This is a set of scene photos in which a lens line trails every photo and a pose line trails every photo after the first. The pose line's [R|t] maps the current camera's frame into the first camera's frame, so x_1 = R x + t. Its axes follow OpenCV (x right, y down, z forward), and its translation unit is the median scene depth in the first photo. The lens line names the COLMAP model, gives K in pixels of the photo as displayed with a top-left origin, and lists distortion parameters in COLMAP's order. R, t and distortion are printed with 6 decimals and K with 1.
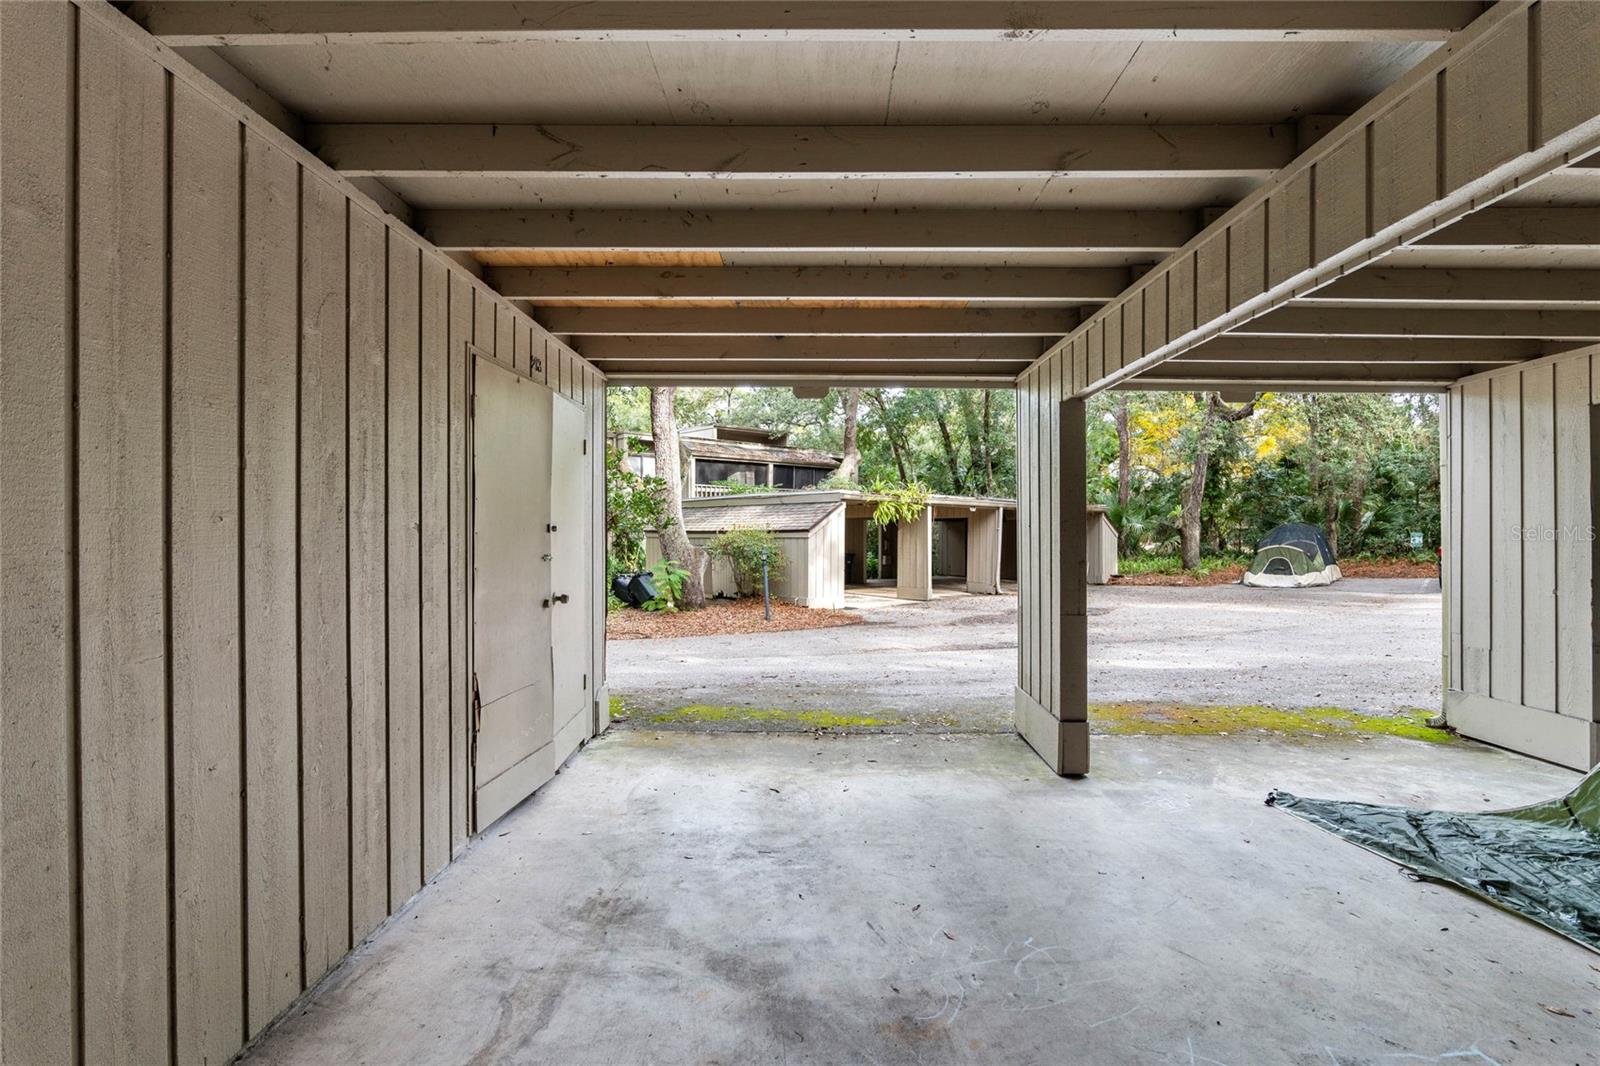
lens RADIAL K [[749.3, 0, 802.7], [0, 749.3, 534.2], [0, 0, 1]] dist [-0.023143, 0.007118]
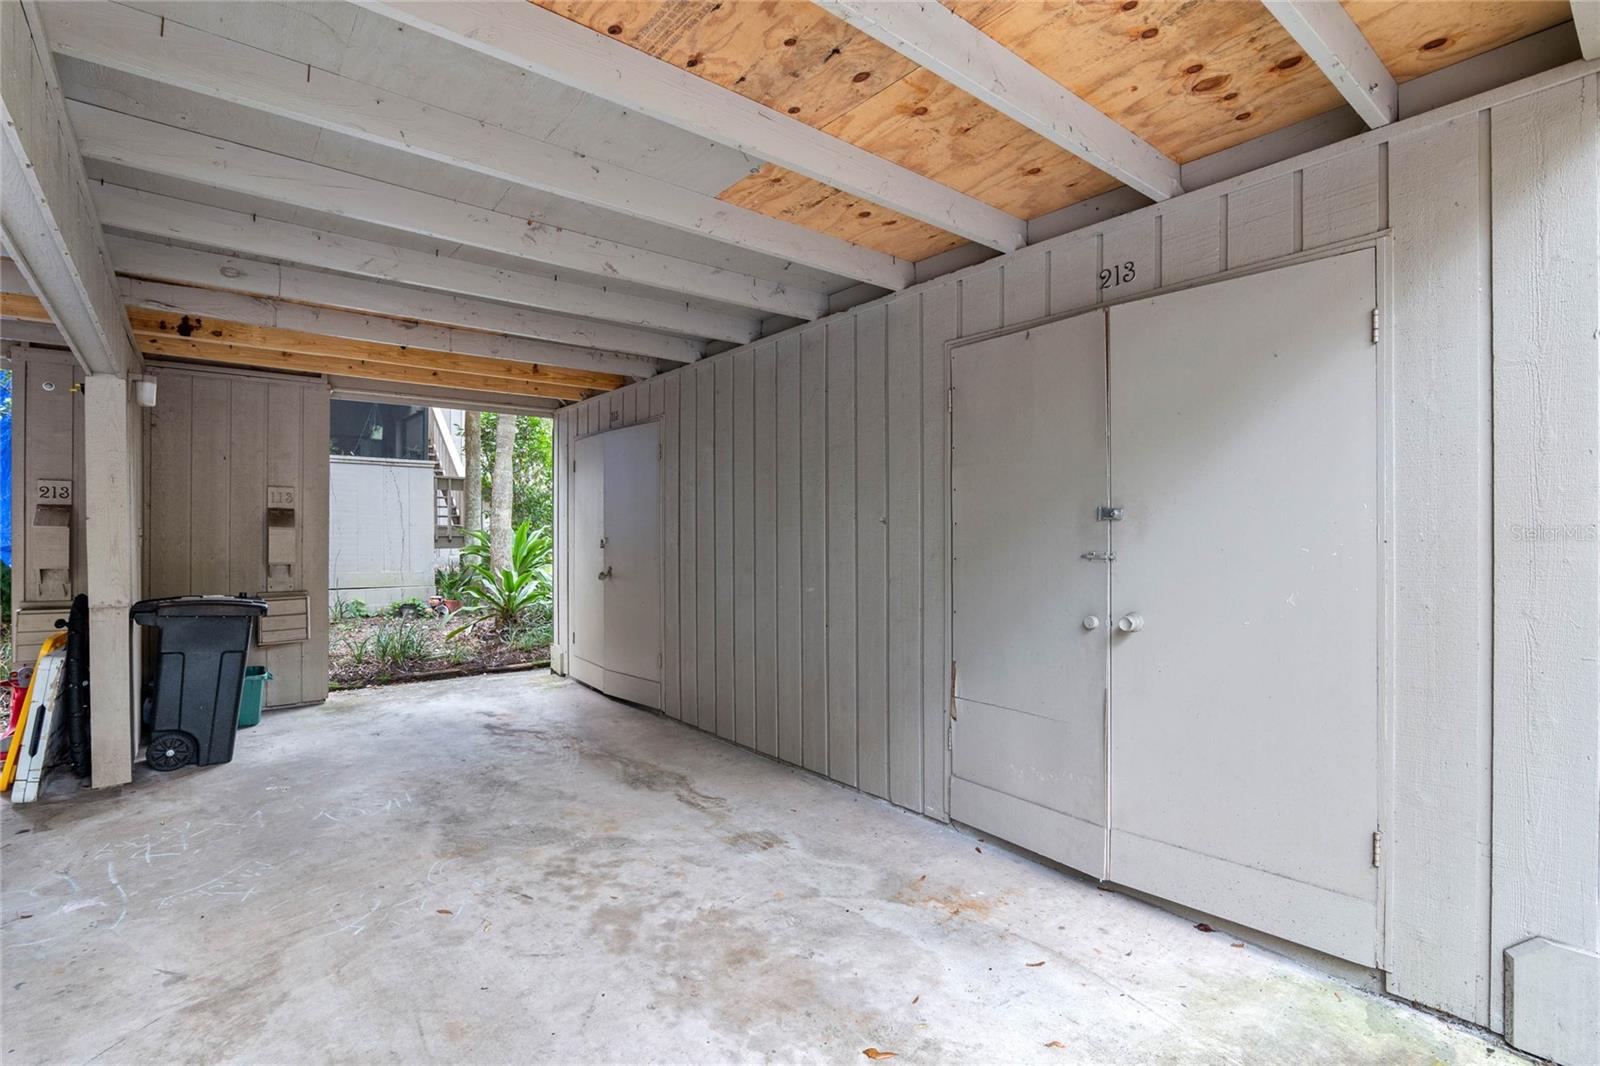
lens RADIAL K [[749.3, 0, 803.3], [0, 749.3, 535.8], [0, 0, 1]] dist [-0.023143, 0.007118]
pose [[-0.761235, -0.007941, -0.648428, 0.558293], [-0.007661, 0.999965, -0.003253, 0.030328], [0.648431, 0.002492, -0.761269, 2.399194]]
